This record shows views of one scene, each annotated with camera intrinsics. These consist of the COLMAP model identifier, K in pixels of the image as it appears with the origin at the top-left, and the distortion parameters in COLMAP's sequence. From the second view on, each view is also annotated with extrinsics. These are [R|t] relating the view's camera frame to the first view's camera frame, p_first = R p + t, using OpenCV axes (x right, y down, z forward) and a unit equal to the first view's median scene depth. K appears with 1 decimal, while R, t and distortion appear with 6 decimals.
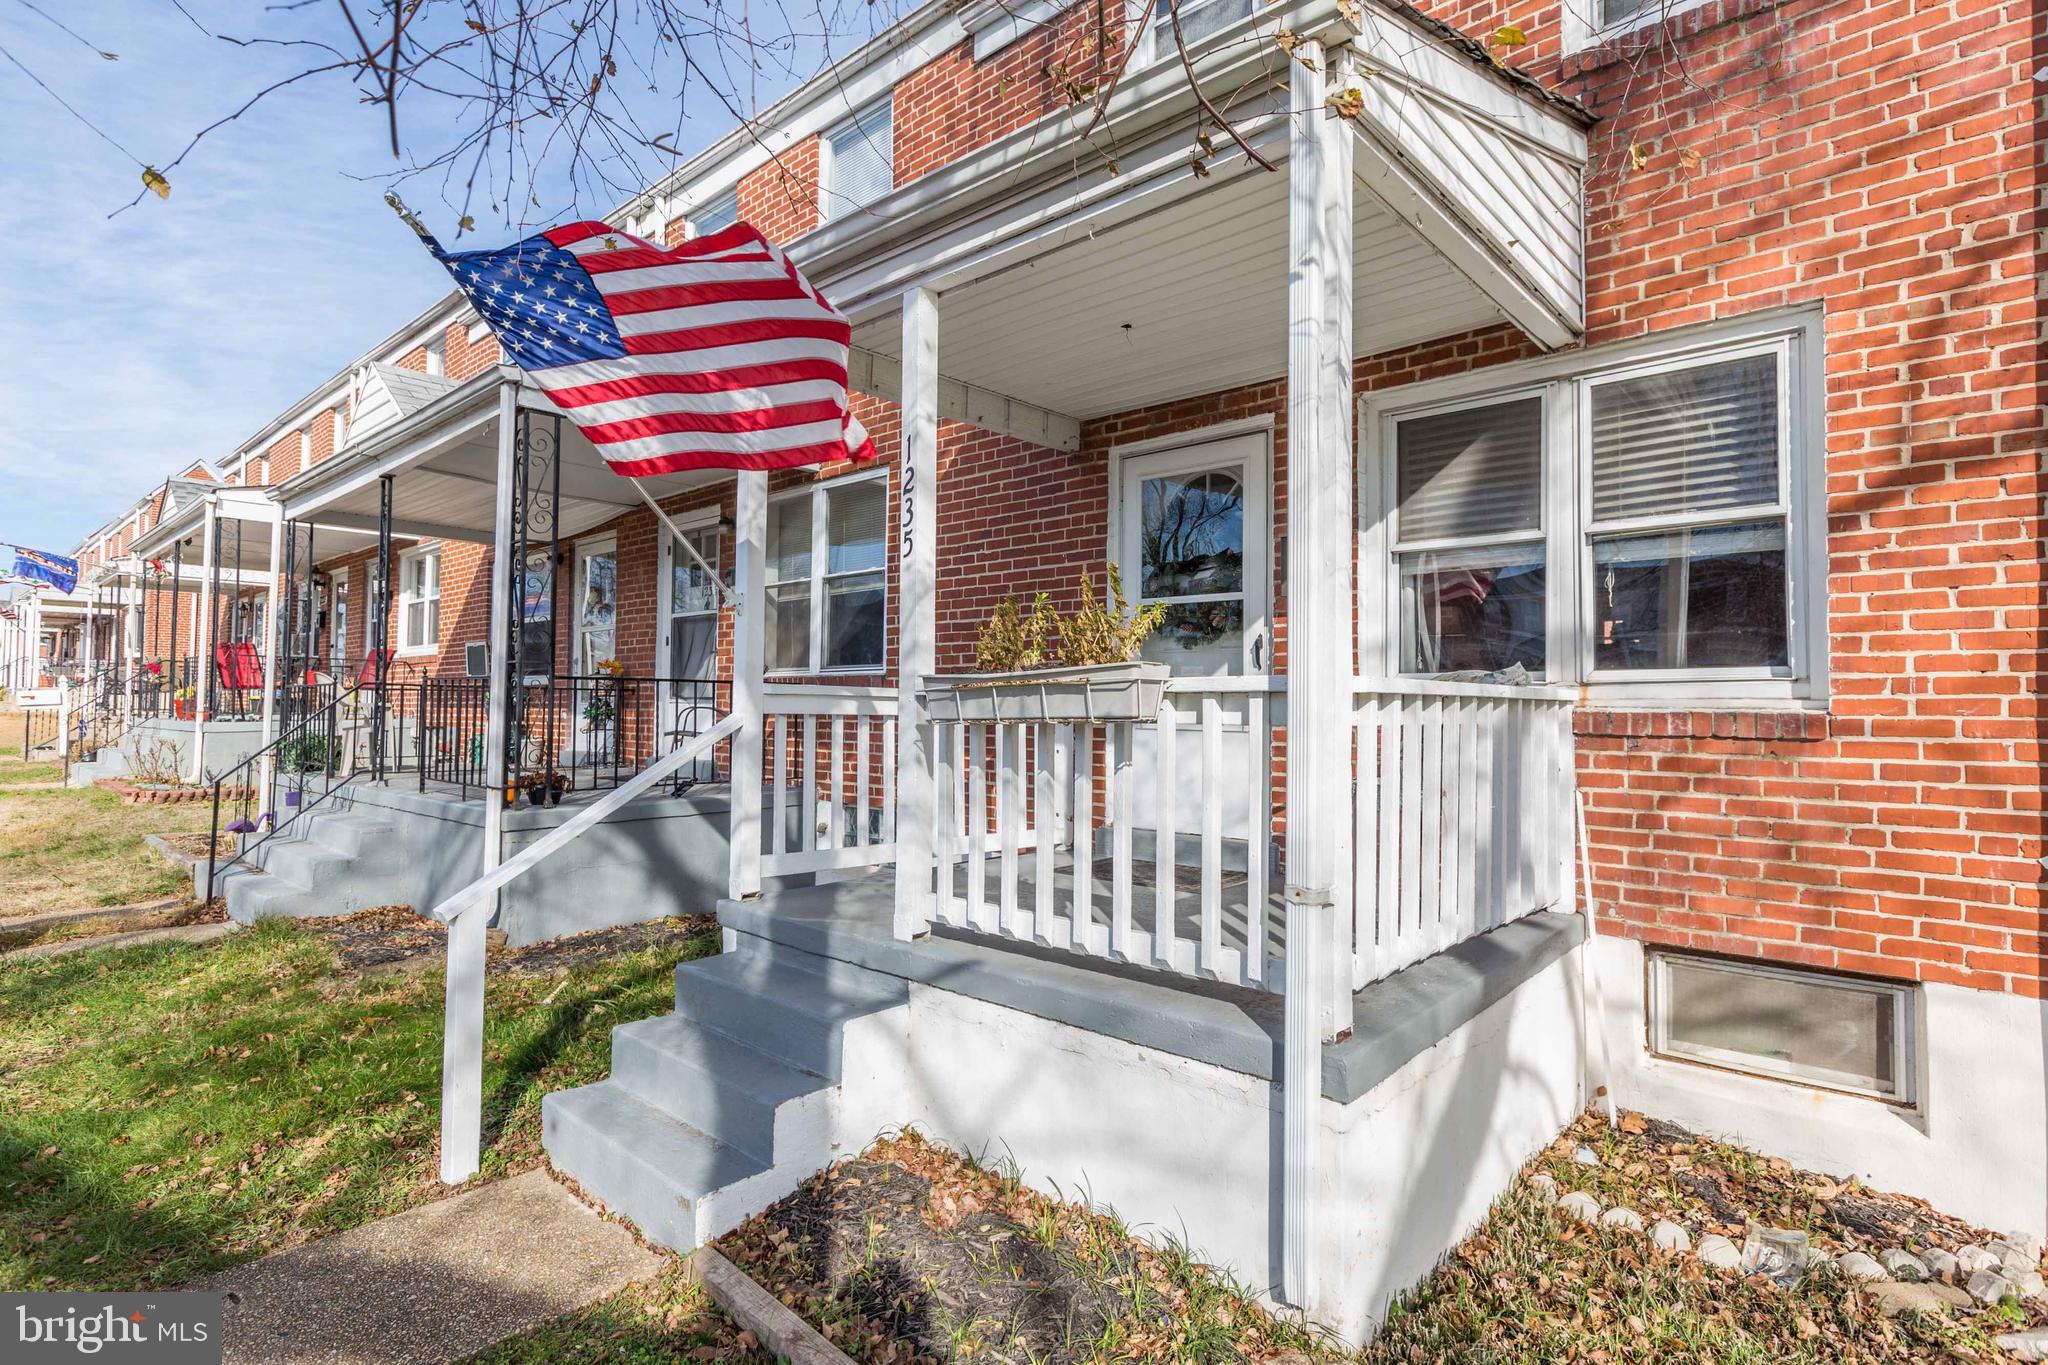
lens RADIAL K [[1050.9, 0, 1015.1], [0, 1050.9, 678.9], [0, 0, 1]] dist [-0.010059, 0.000287]
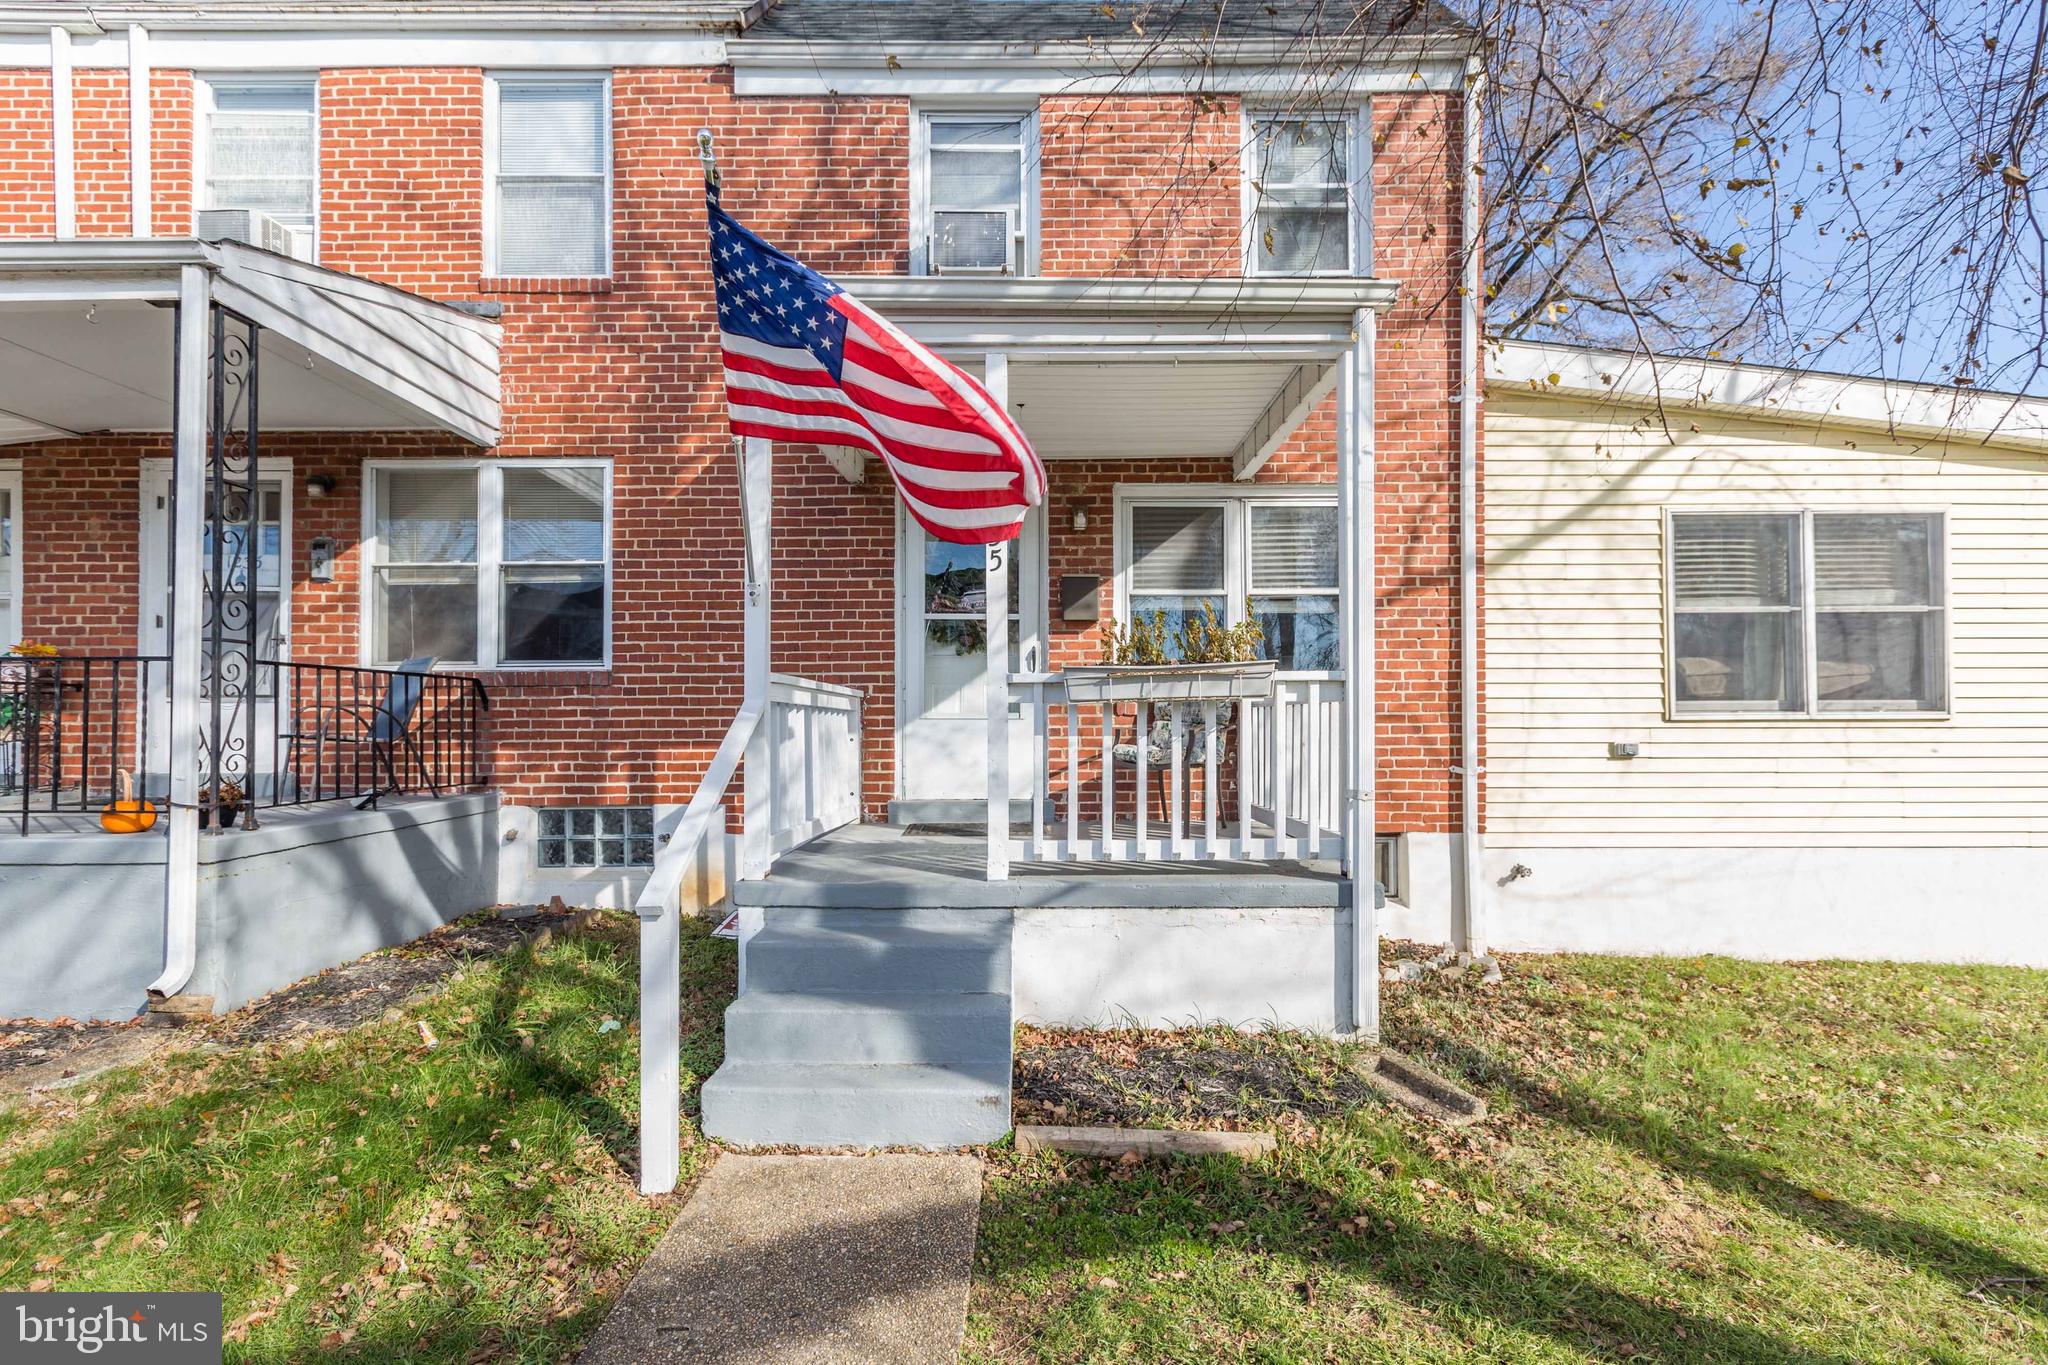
lens RADIAL K [[949.1, 0, 1029.5], [0, 949.1, 719.9], [0, 0, 1]] dist [-0.030785, 0.016631]
pose [[0.723503, -0.008942, 0.690263, -0.714035], [-0.009902, 0.999679, 0.023329, 0.027328], [-0.690250, -0.023713, 0.723182, 0.139346]]
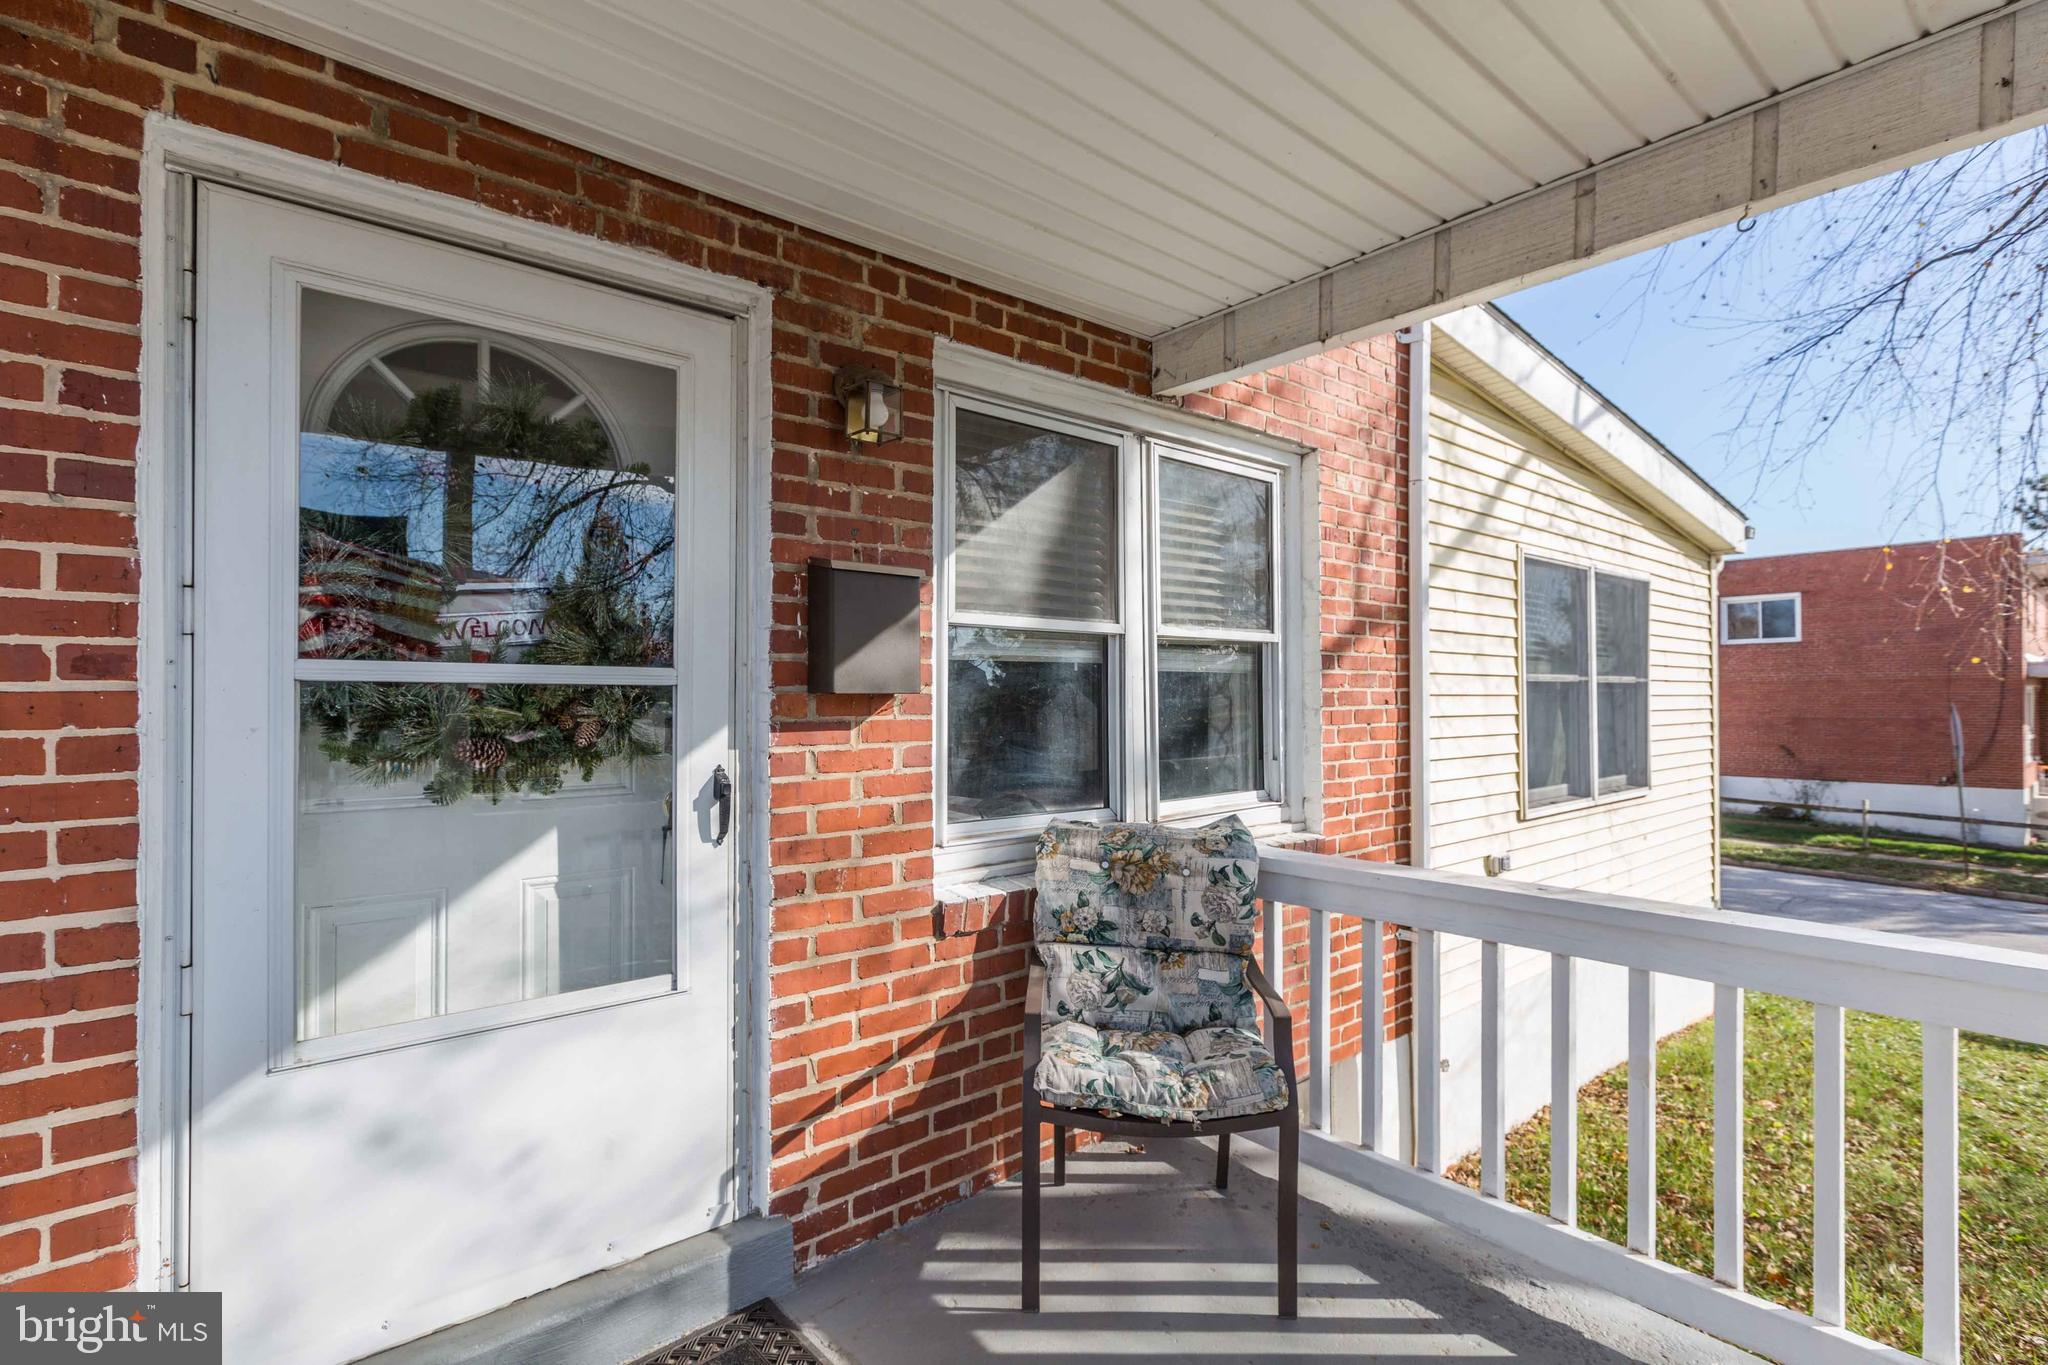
lens RADIAL K [[949.1, 0, 1075.8], [0, 949.1, 694.1], [0, 0, 1]] dist [-0.030785, 0.016631]
pose [[0.086496, -0.007804, 0.996222, -0.180084], [-0.026879, 0.999587, 0.010164, -0.095467], [-0.995890, -0.027657, 0.086251, 0.949119]]
